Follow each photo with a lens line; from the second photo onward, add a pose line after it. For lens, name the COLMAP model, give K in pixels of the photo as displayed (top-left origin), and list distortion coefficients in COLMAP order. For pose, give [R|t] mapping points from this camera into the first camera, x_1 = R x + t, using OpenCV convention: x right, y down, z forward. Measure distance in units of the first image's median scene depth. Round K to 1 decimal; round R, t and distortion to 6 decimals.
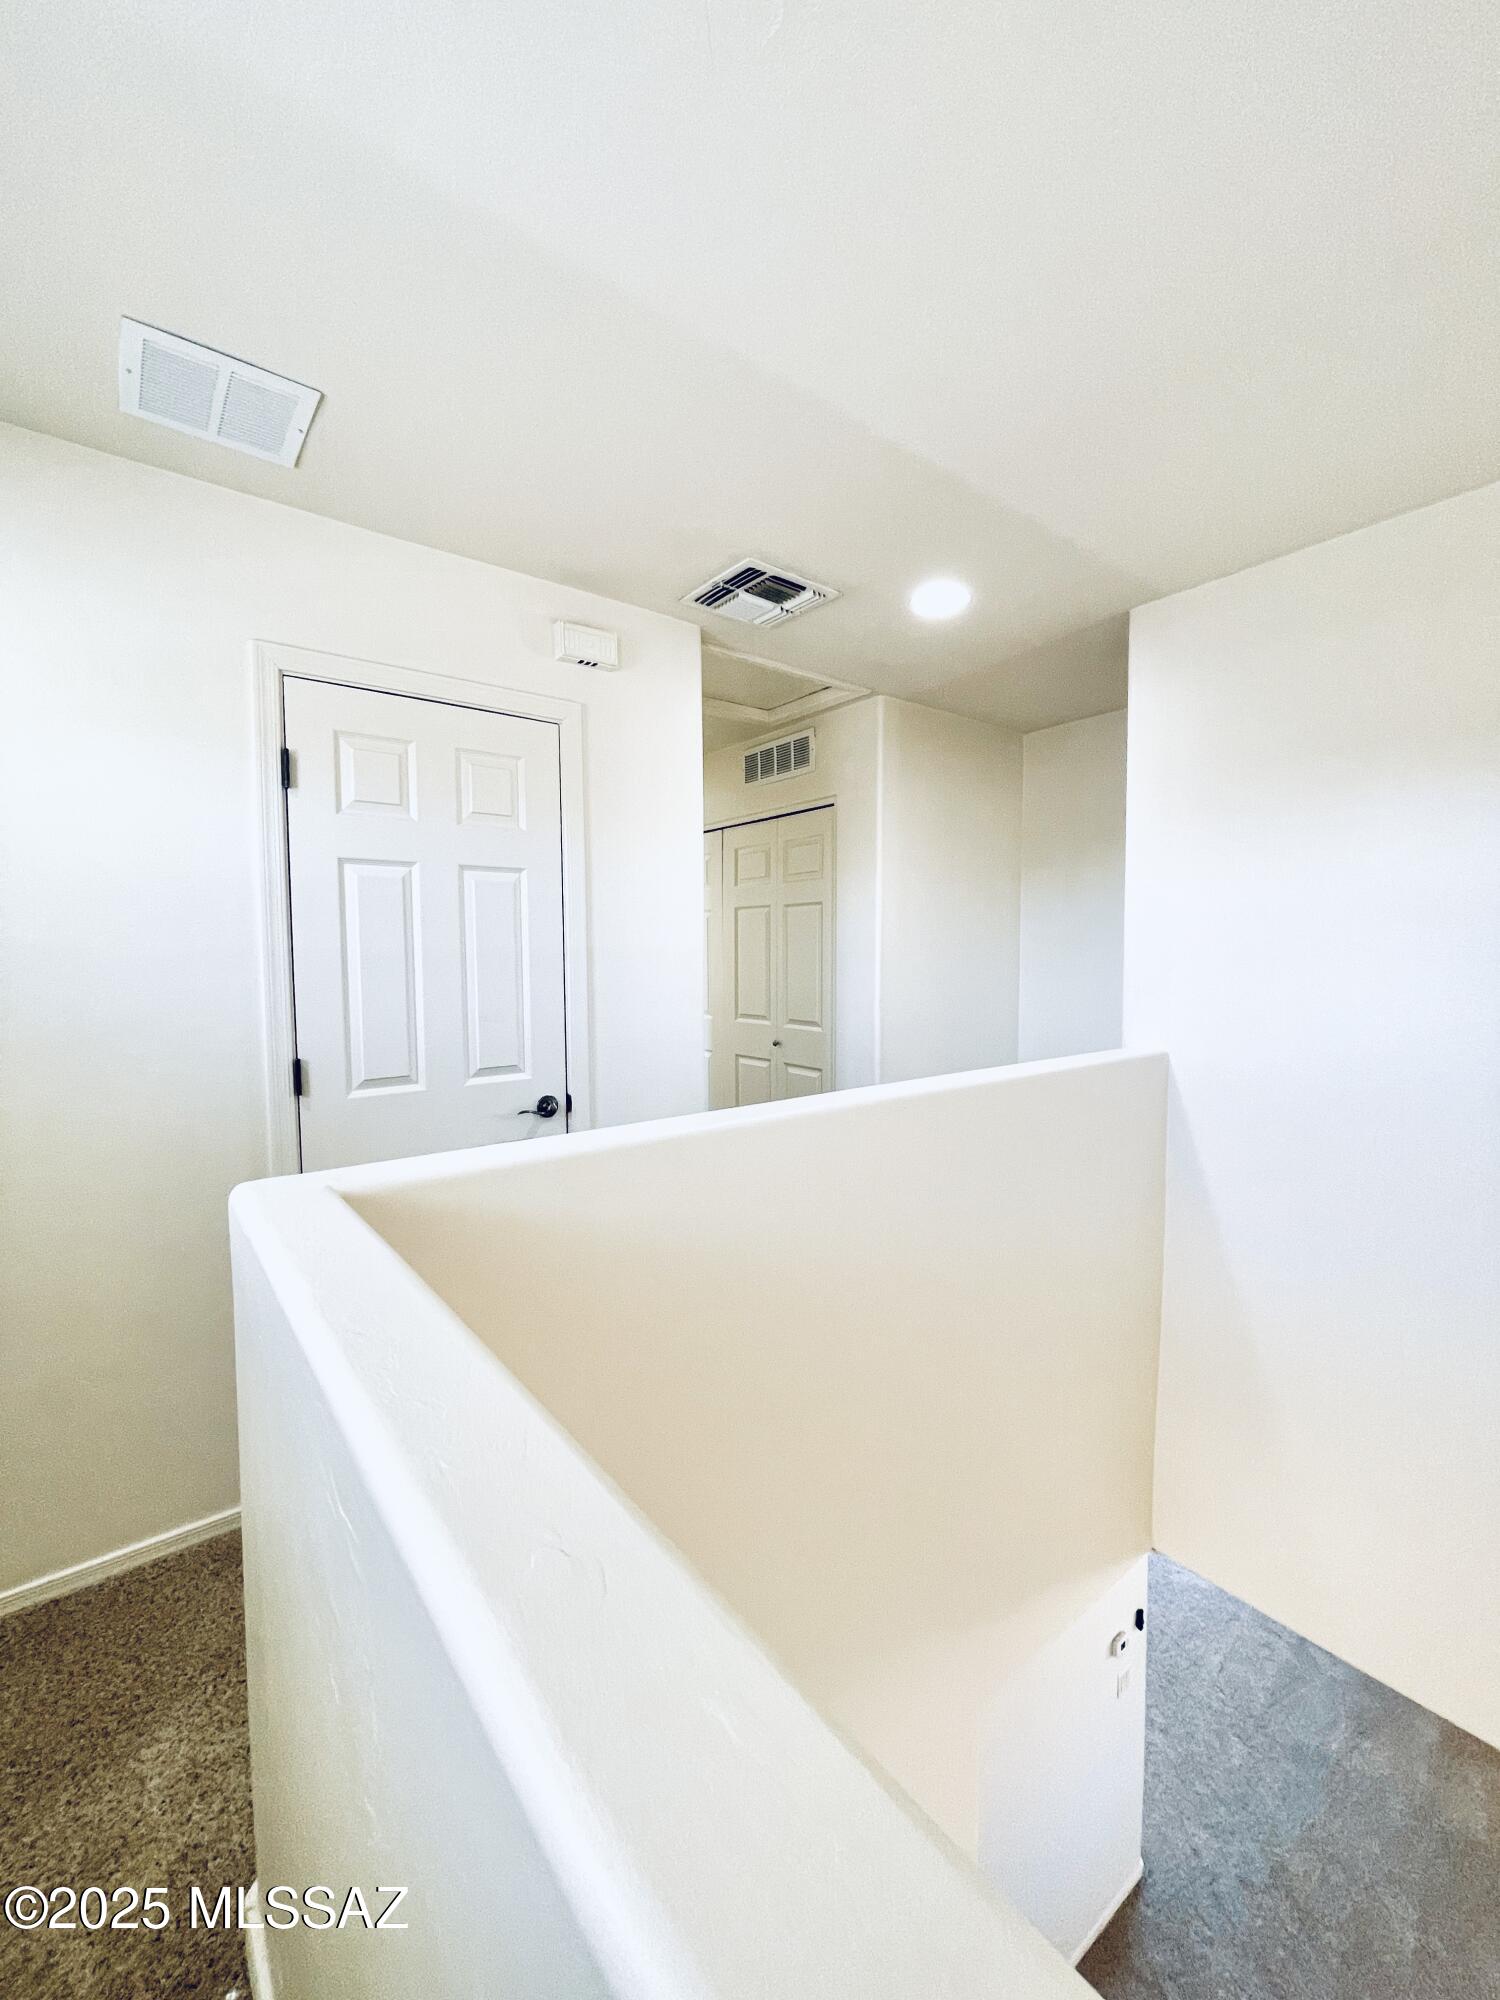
lens RADIAL K [[815.5, 0, 745.1], [0, 815.5, 1010.1], [0, 0, 1]] dist [-0.000334, -0.001150]
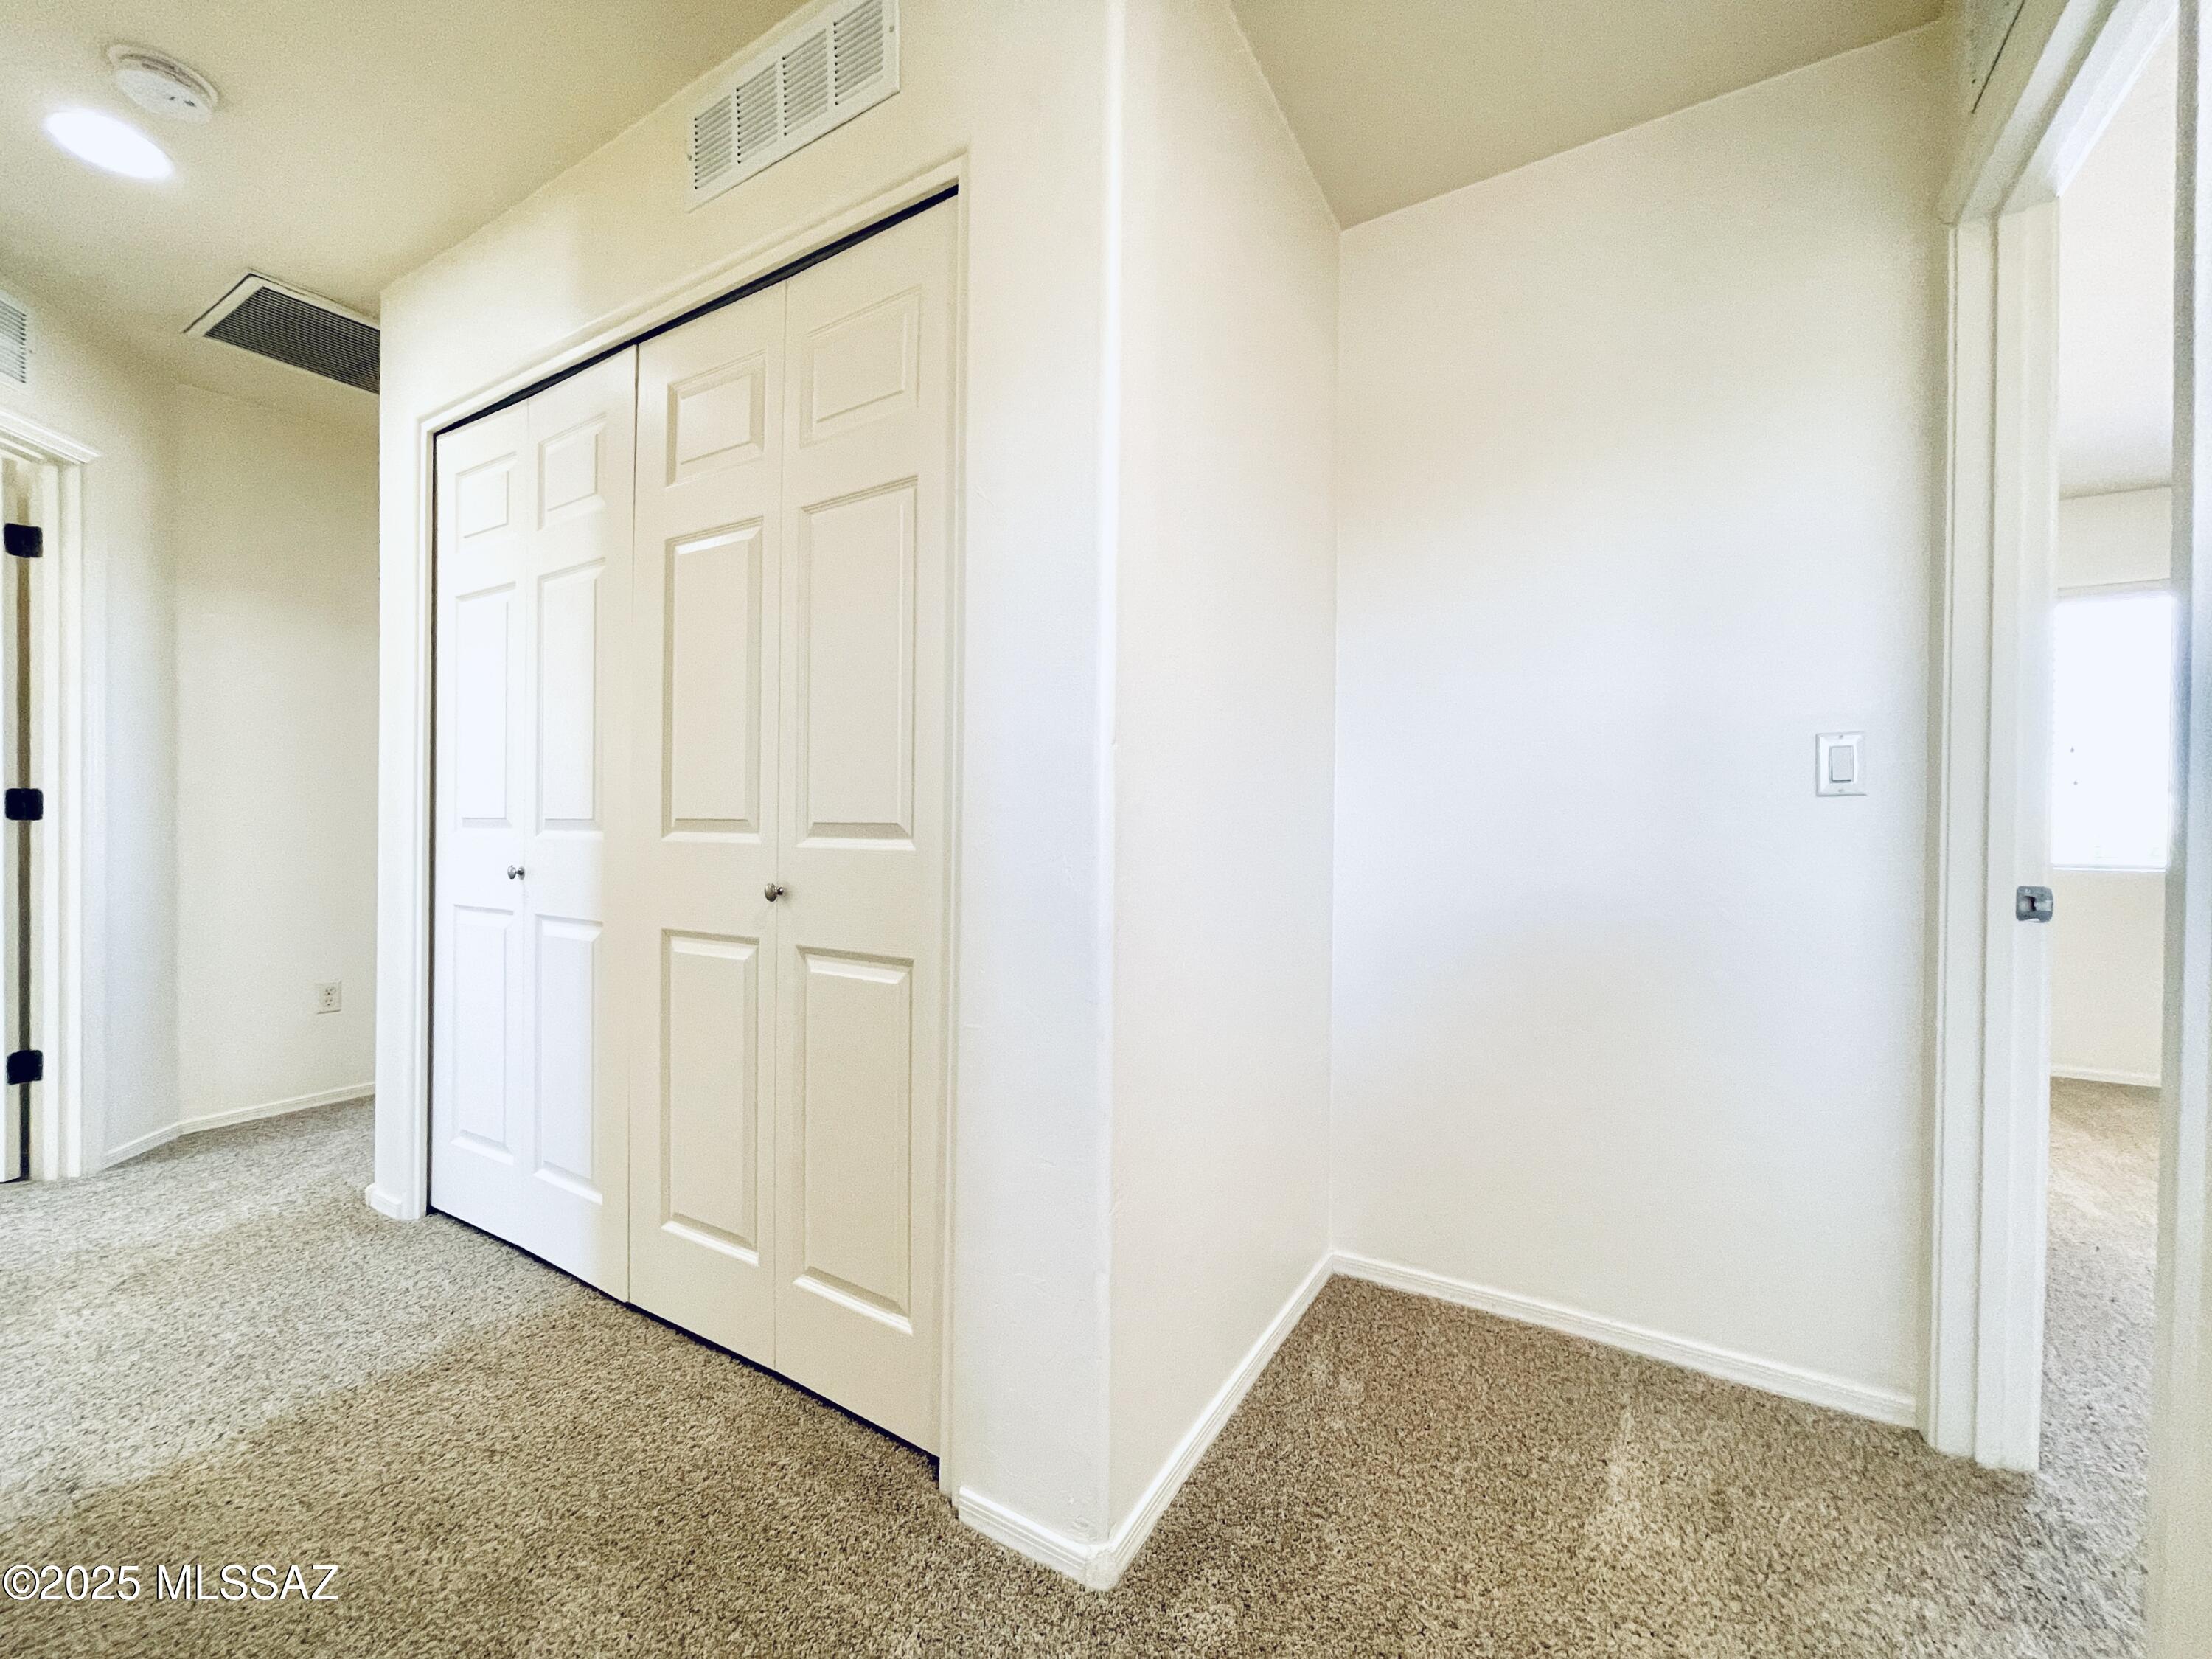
lens RADIAL K [[901.9, 0, 1108.4], [0, 901.9, 825.8], [0, 0, 1]] dist [-0.000334, -0.001150]
pose [[0.932877, 0.012314, 0.359984, 0.031740], [0.011037, 0.997969, -0.062738, 0.037511], [-0.360025, 0.062500, 0.930847, 0.578850]]
